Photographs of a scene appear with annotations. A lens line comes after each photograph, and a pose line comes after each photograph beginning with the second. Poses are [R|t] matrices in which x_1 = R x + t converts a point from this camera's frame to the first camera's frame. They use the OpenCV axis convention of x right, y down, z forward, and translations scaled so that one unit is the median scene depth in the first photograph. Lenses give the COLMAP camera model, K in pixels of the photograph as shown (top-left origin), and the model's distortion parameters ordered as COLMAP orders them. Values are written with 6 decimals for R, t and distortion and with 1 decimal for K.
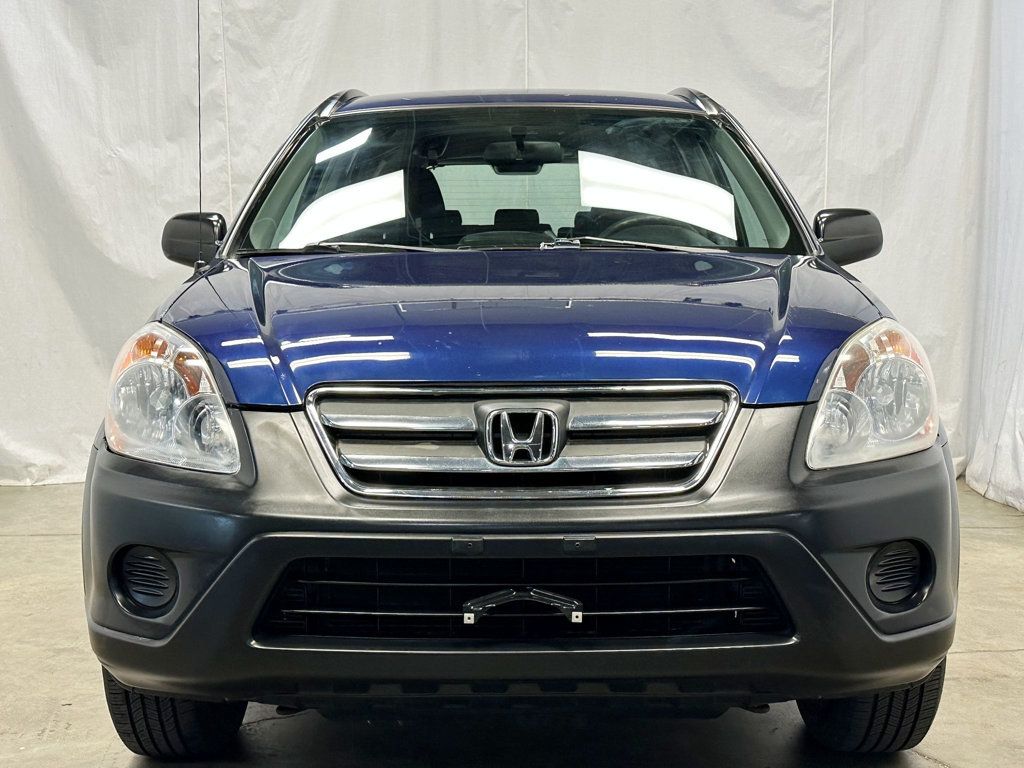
lens RADIAL K [[1182.5, 0, 512.0], [0, 1182.5, 384.0], [0, 0, 1]] dist [0.167703, -0.397434]
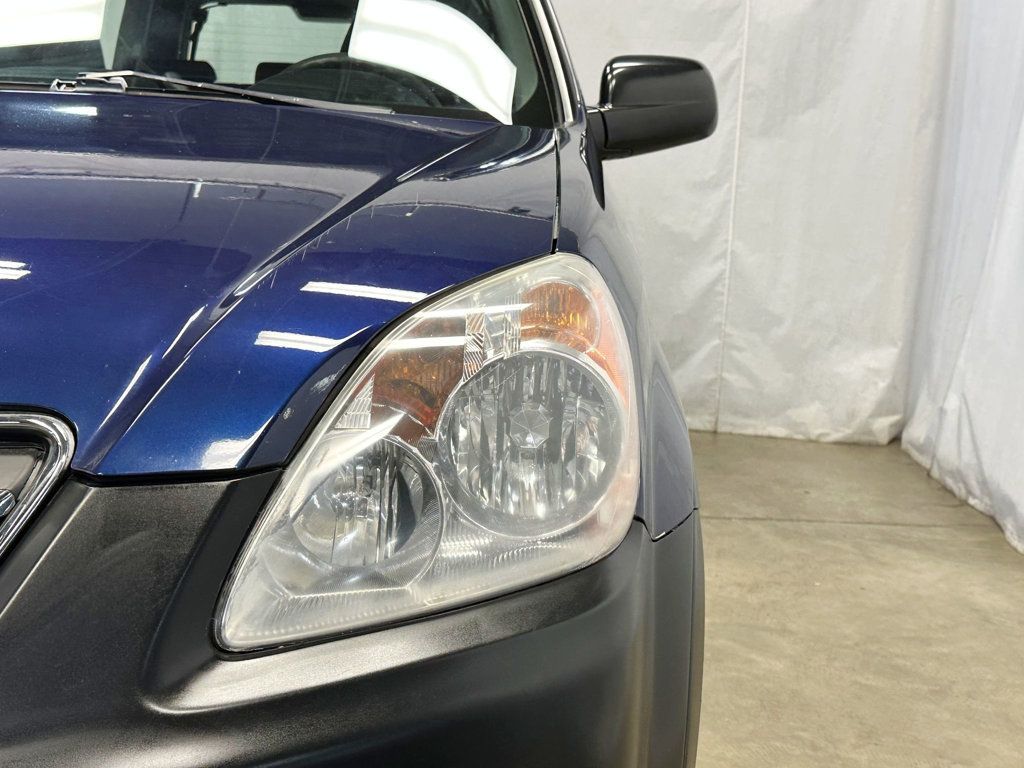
lens RADIAL K [[1182.5, 0, 512.0], [0, 1182.5, 384.0], [0, 0, 1]] dist [0.167703, -0.397434]
pose [[0.999376, 0.035207, 0.002664, 0.123176], [-0.035306, 0.995740, 0.085177, -0.018157], [0.000346, -0.085218, 0.996362, 0.227979]]
